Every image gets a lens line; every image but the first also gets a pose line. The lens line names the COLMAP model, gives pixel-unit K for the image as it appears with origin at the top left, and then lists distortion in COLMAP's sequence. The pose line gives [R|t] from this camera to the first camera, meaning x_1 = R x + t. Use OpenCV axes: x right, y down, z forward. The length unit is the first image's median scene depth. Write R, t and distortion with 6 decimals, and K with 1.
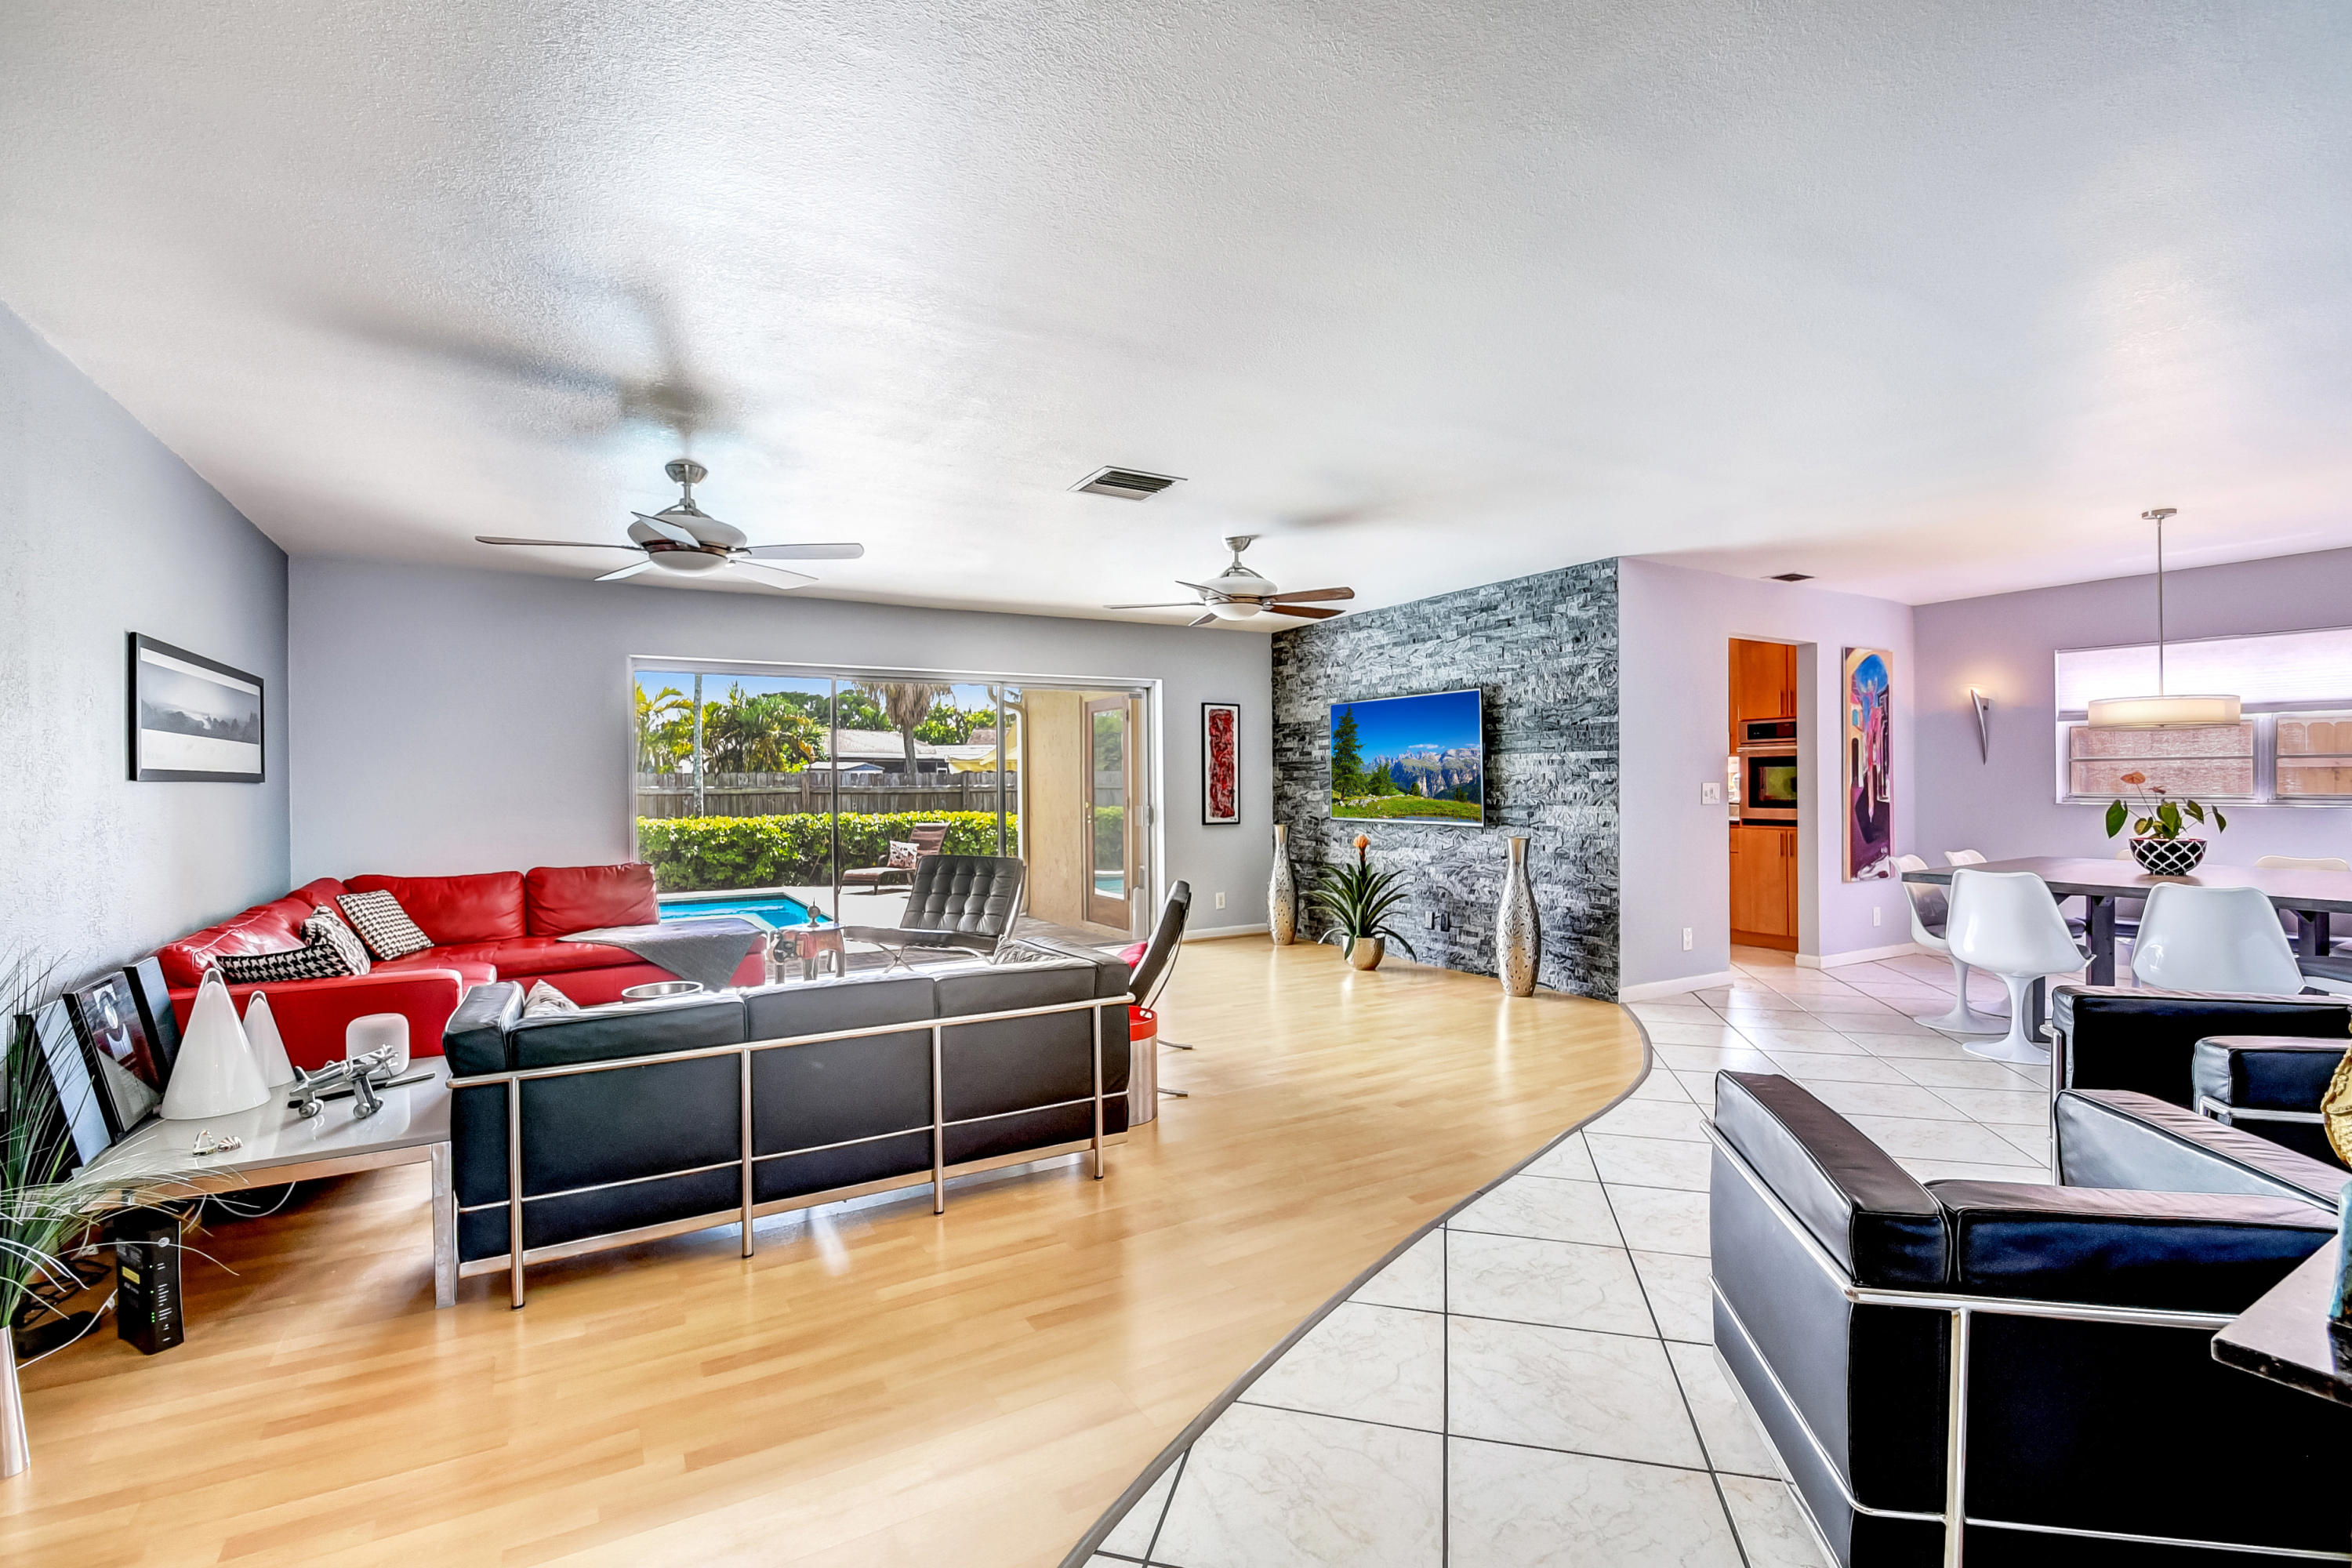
lens RADIAL K [[1066.2, 0, 1068.6], [0, 1066.2, 783.4], [0, 0, 1]] dist [-0.000651, -0.016025]
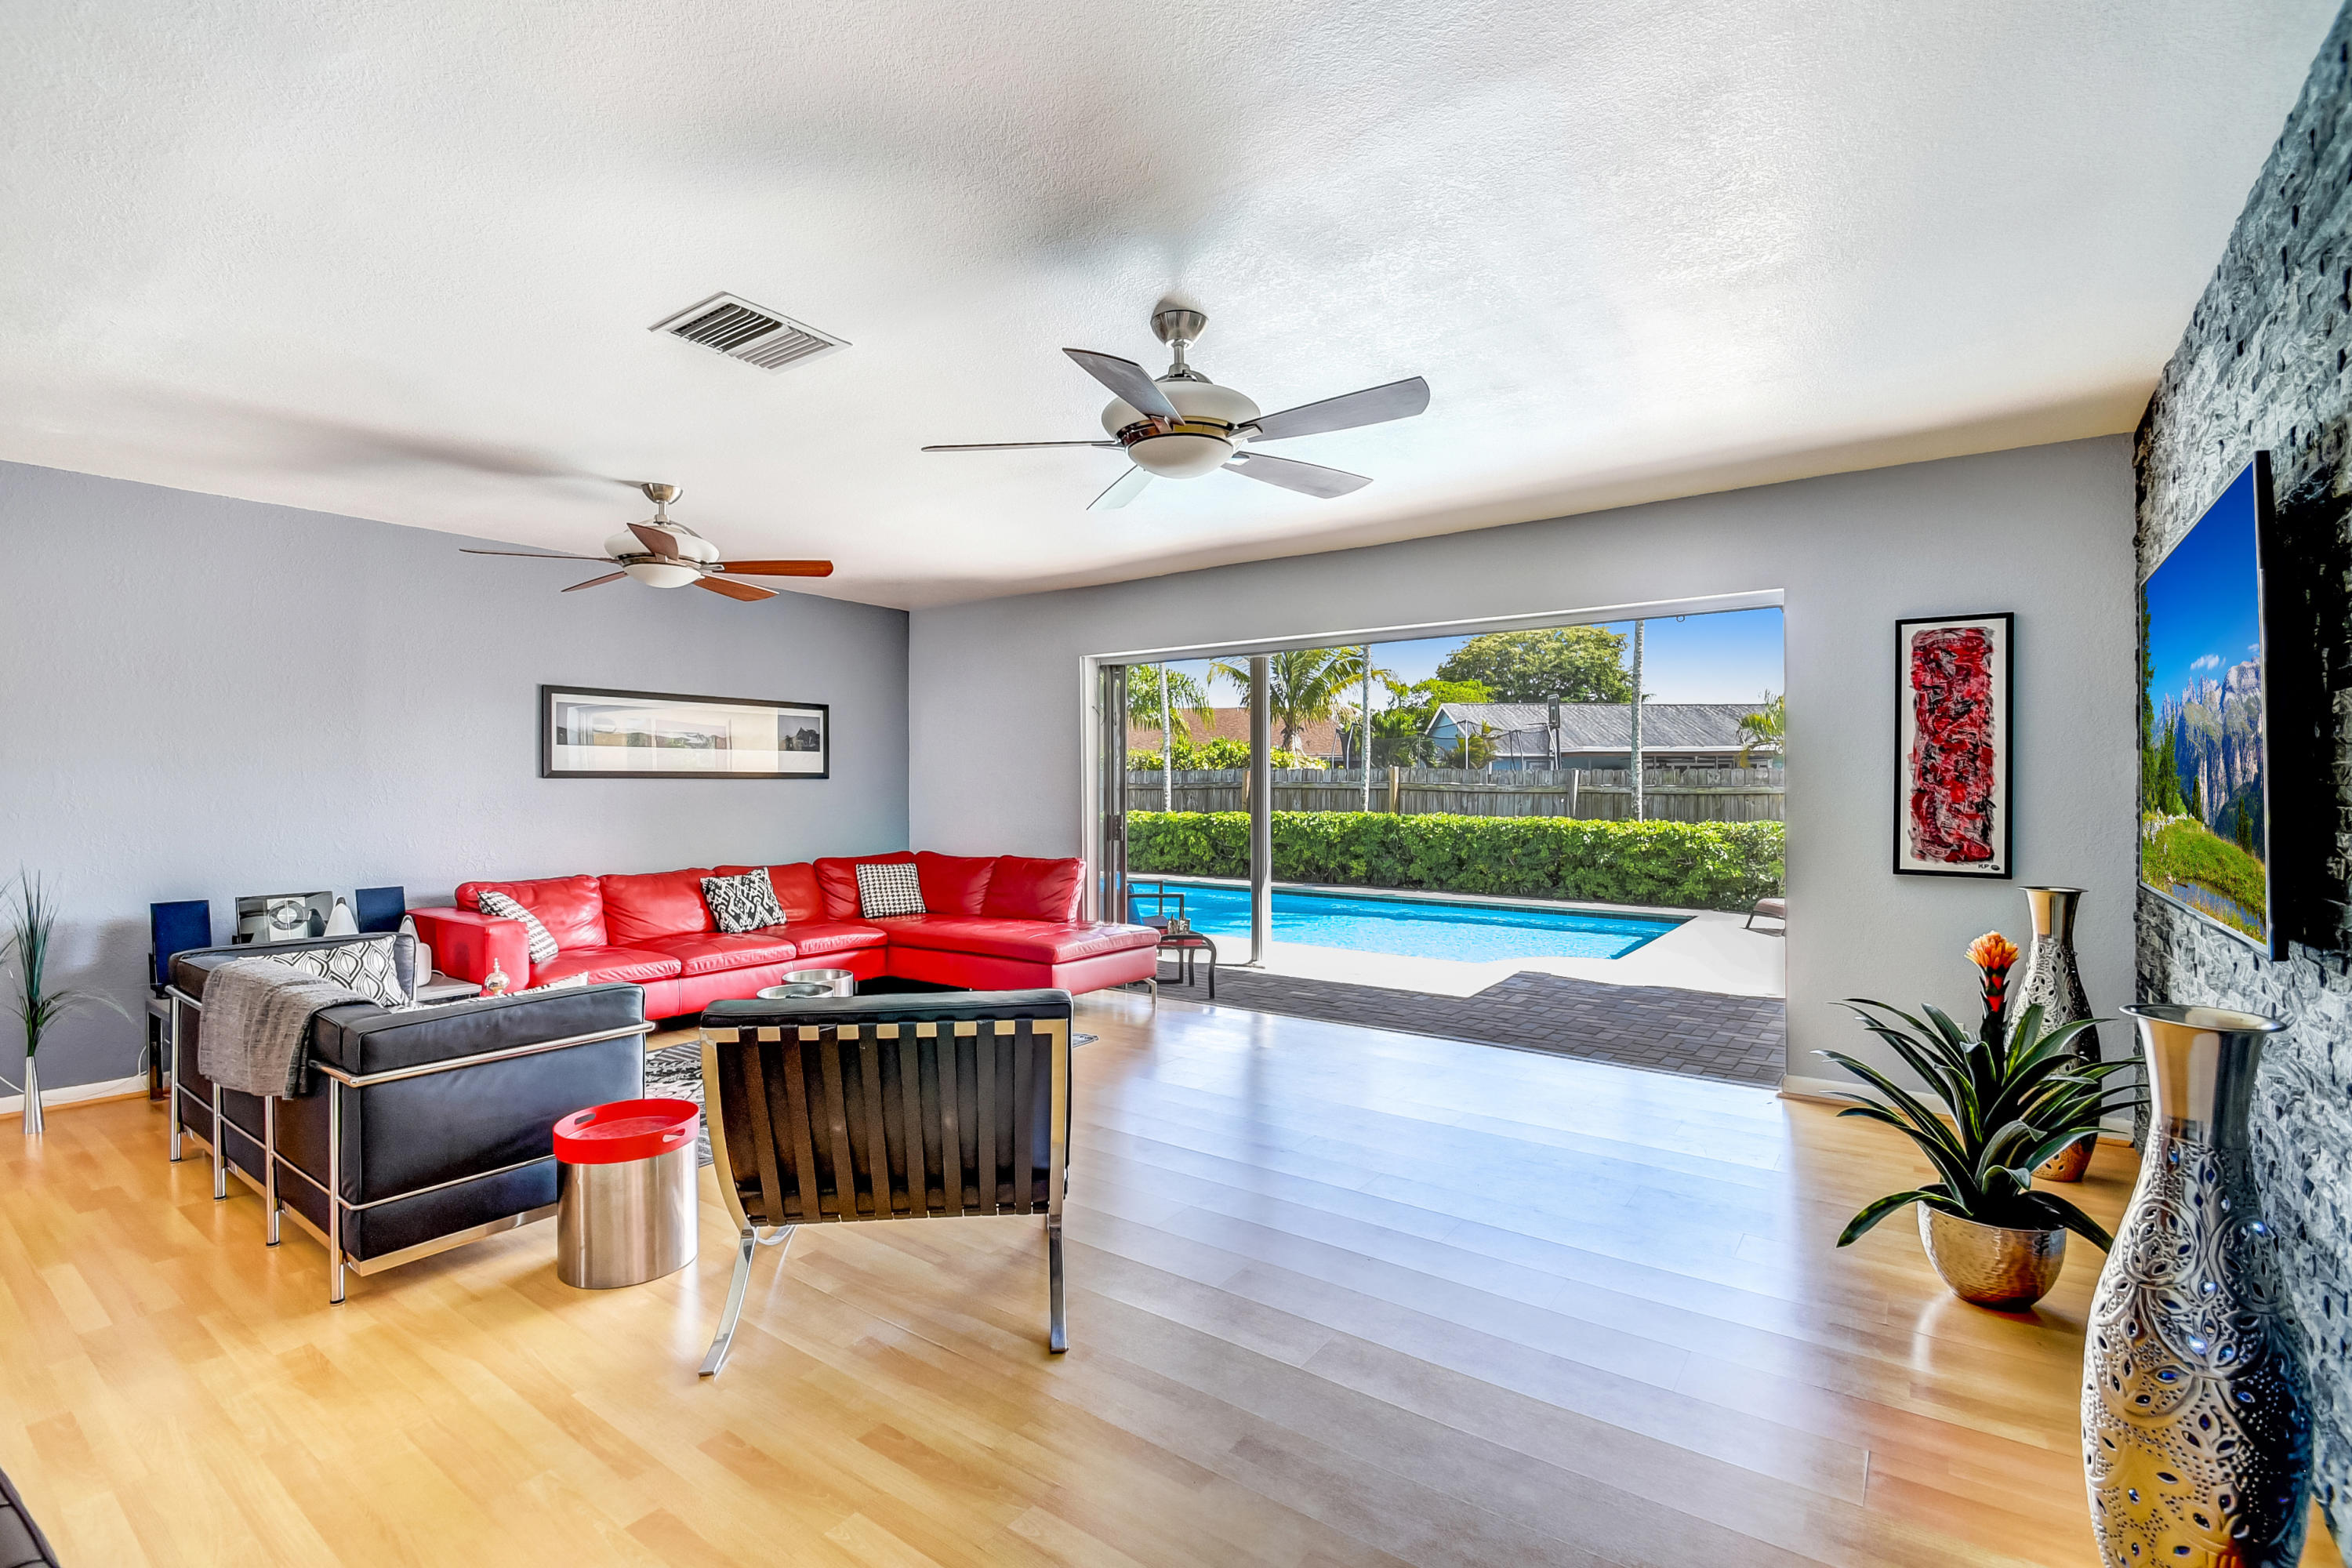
lens RADIAL K [[1014.1, 0, 1183.7], [0, 1014.1, 783.8], [0, 0, 1]] dist [-0.002837, -0.002798]
pose [[0.447055, 0.008494, -0.894466, 0.495321], [-0.004232, 0.999964, 0.007380, -0.004745], [0.894497, 0.000487, 0.447075, 0.639502]]
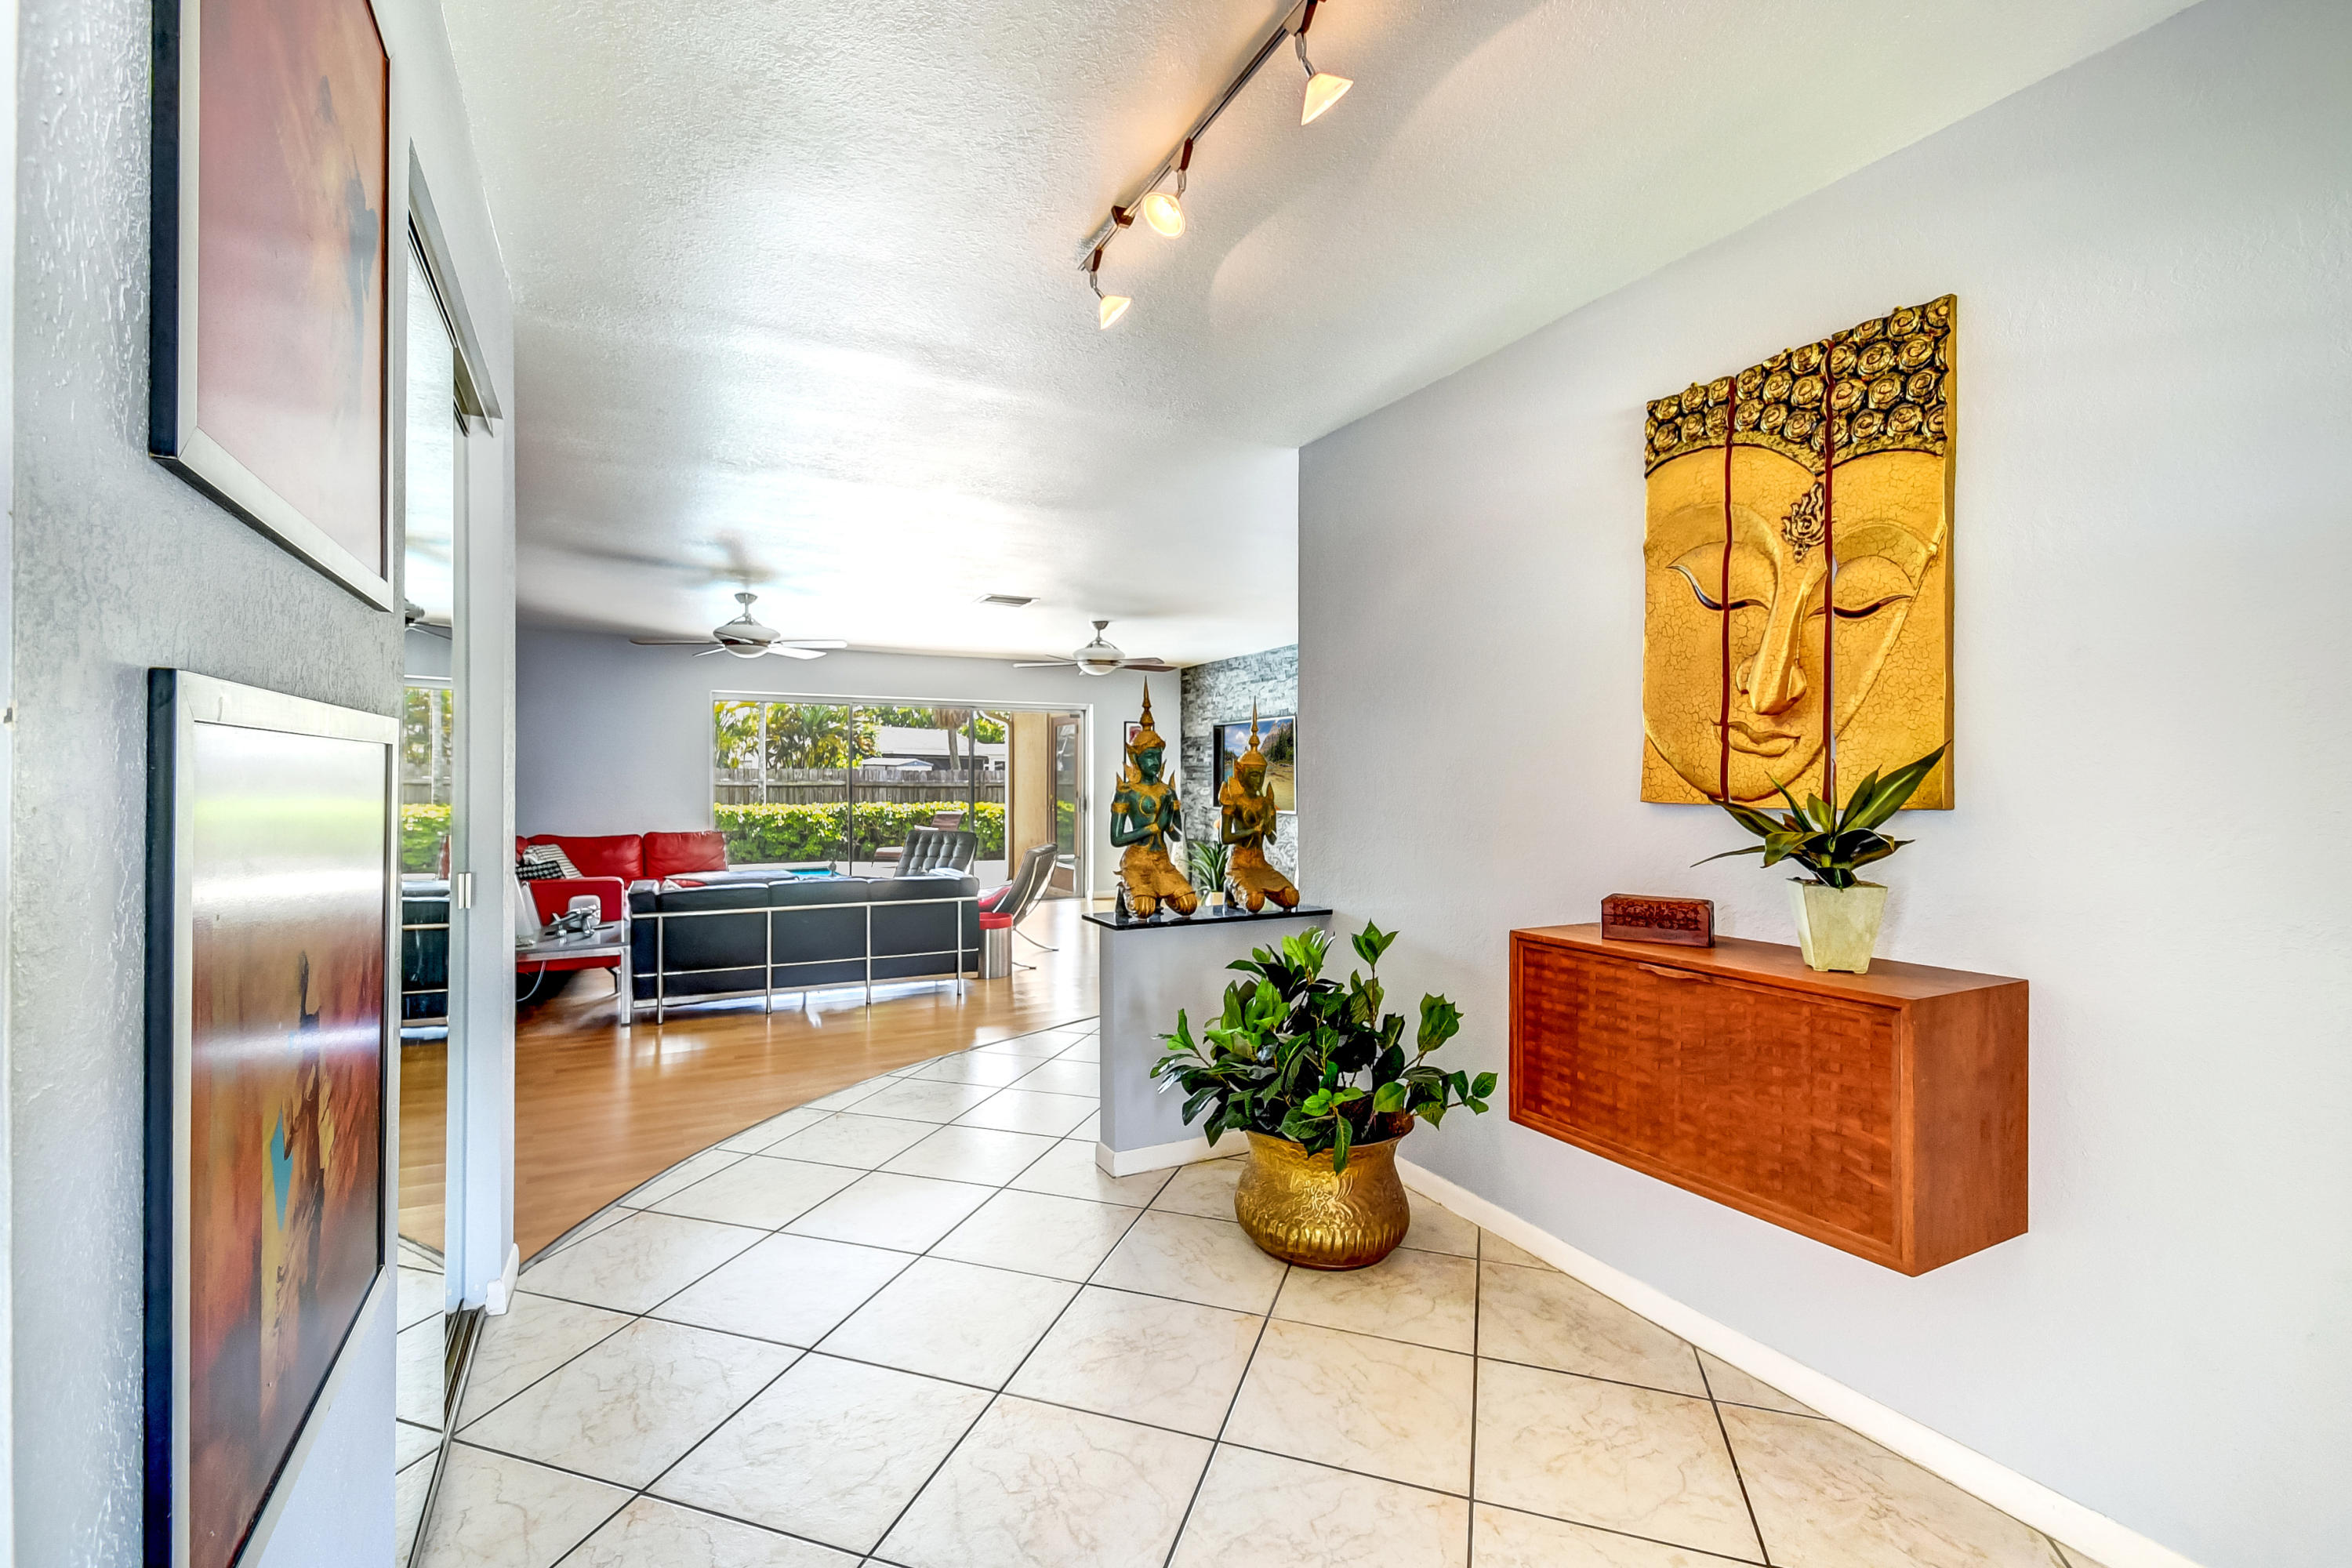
lens RADIAL K [[1058.9, 0, 1057.6], [0, 1058.9, 774.5], [0, 0, 1]] dist [0.000134, -0.013774]
pose [[0.997598, 0.010007, -0.068544, 0.168441], [-0.010339, 0.999937, -0.004480, -0.001961], [0.068495, 0.005177, 0.997638, -0.430164]]
